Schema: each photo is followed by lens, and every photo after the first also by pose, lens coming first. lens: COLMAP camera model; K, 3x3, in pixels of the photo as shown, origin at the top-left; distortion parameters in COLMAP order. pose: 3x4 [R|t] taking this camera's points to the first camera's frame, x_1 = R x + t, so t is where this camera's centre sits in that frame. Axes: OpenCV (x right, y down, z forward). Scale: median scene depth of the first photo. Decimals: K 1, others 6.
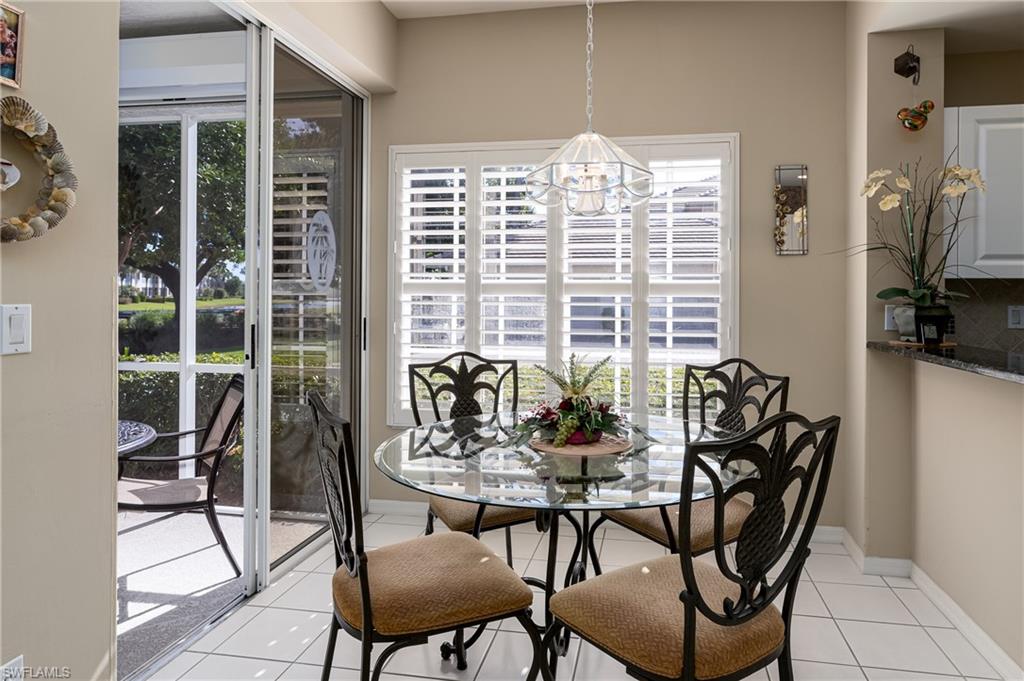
lens RADIAL K [[541.1, 0, 567.1], [0, 541.1, 296.2], [0, 0, 1]] dist [-0.000312, -0.000367]
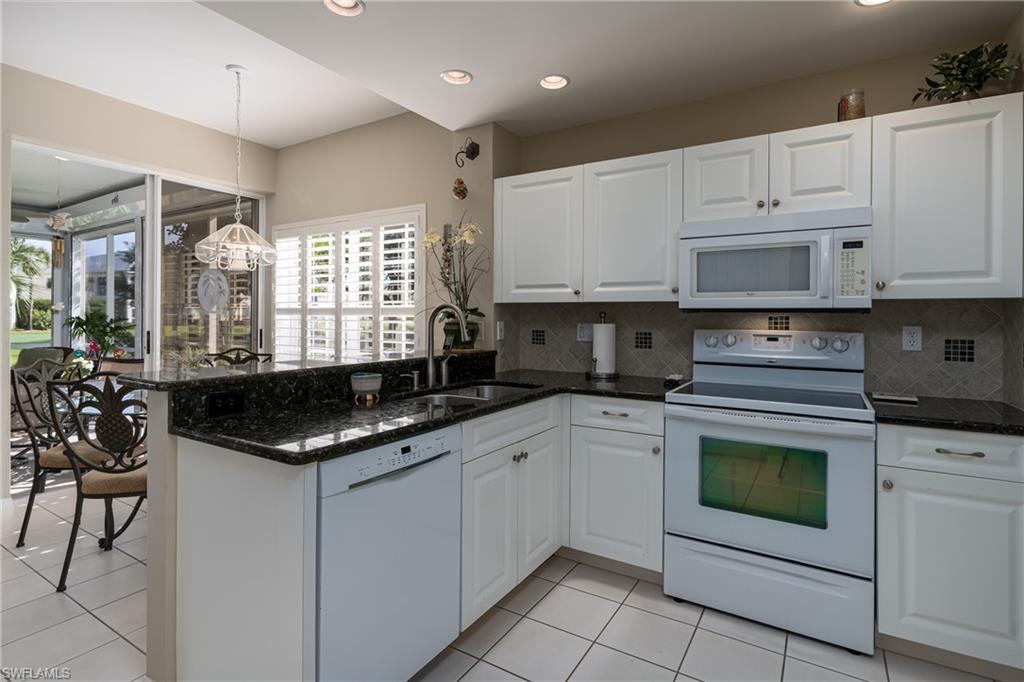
lens RADIAL K [[499.4, 0, 520.0], [0, 499.4, 319.7], [0, 0, 1]] dist [0.005074, 0.000469]
pose [[0.920283, 0.000104, -0.391254, 0.880717], [0.002302, 0.999981, 0.005681, 0.001189], [0.391247, -0.006129, 0.920265, -0.101244]]
